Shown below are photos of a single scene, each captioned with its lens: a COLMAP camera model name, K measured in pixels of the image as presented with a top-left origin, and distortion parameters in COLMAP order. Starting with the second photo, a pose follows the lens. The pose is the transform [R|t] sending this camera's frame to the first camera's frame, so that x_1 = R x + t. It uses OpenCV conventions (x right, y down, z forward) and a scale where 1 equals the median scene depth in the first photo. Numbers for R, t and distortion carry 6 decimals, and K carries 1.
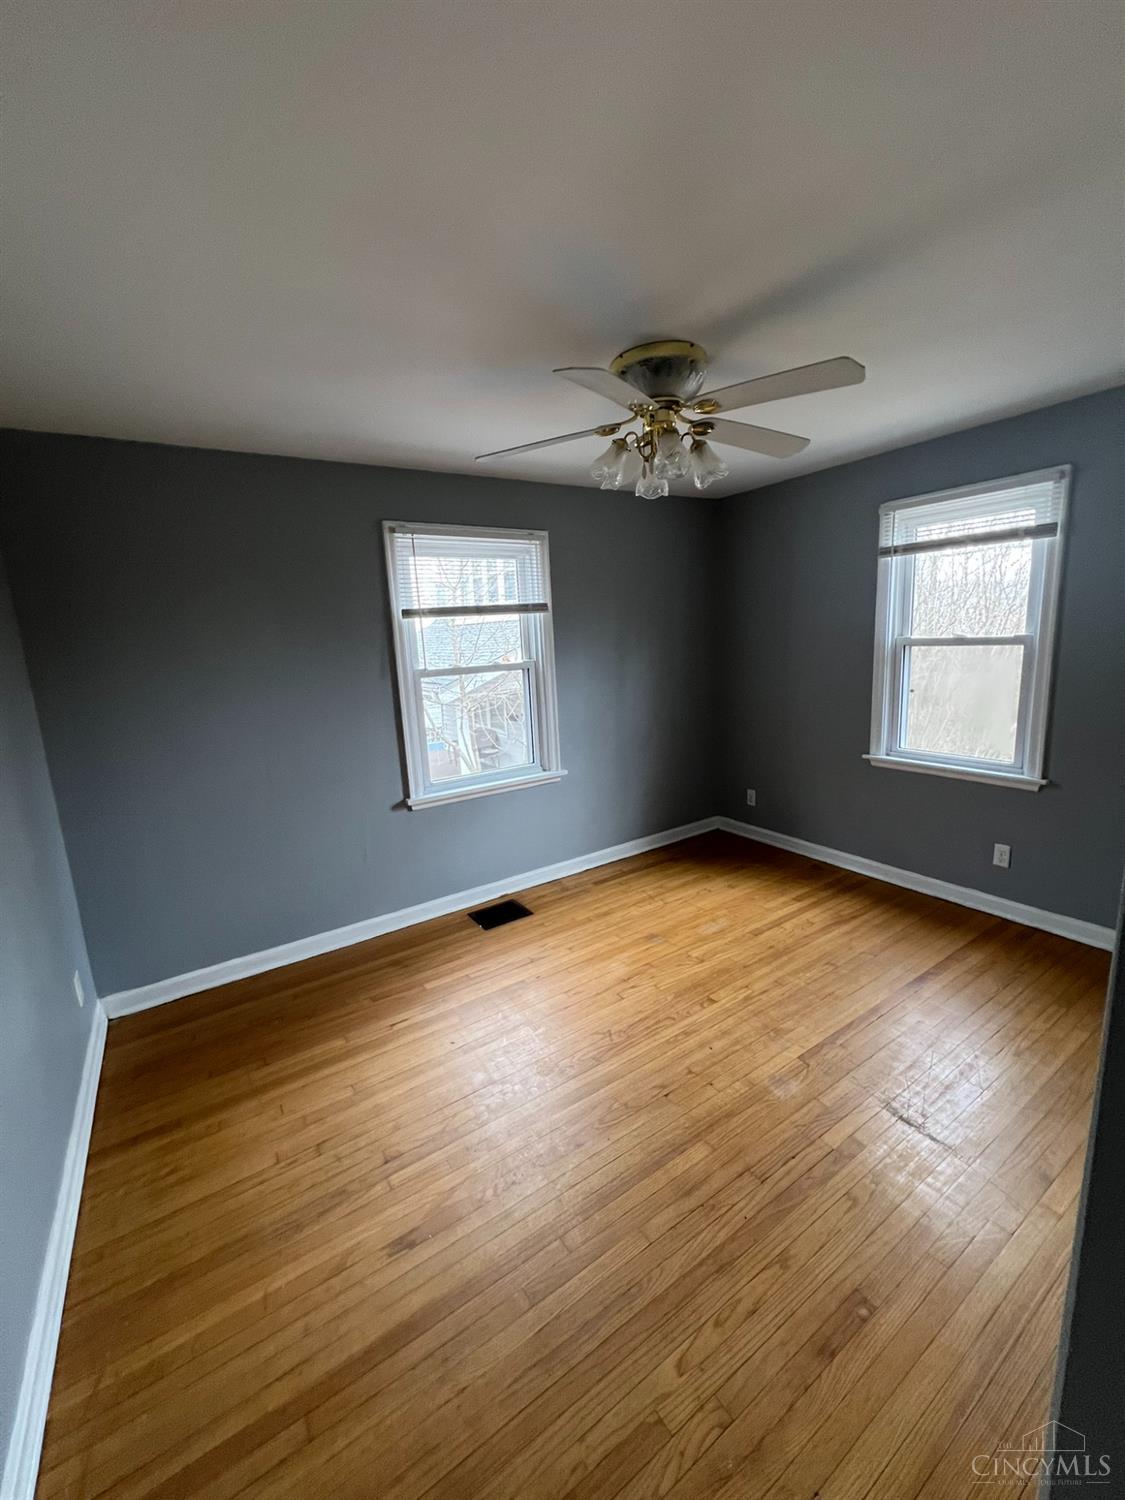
lens RADIAL K [[603.0, 0, 561.8], [0, 603.0, 748.2], [0, 0, 1]] dist [-0.003740, 0.000353]
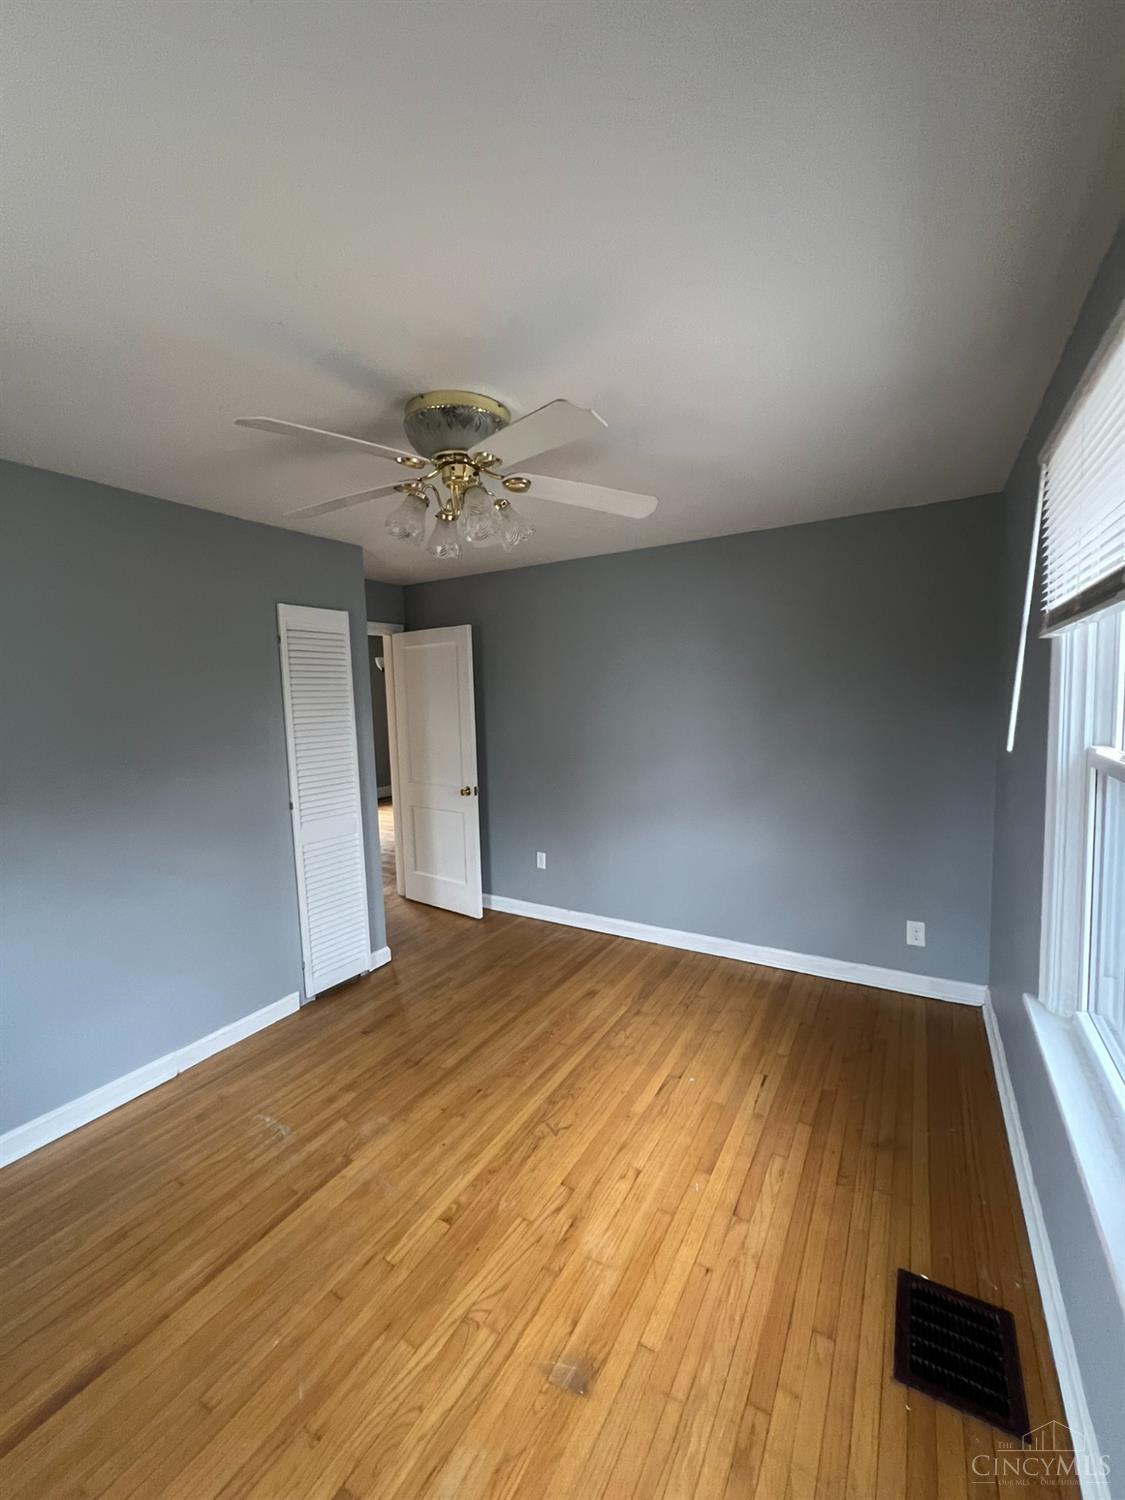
lens RADIAL K [[603.0, 0, 562.3], [0, 603.0, 746.6], [0, 0, 1]] dist [-0.003740, 0.000353]
pose [[-0.894740, 0.115080, -0.431505, 0.389252], [-0.008183, 0.961841, 0.273485, -0.333325], [0.446512, 0.248229, -0.859657, 1.623877]]
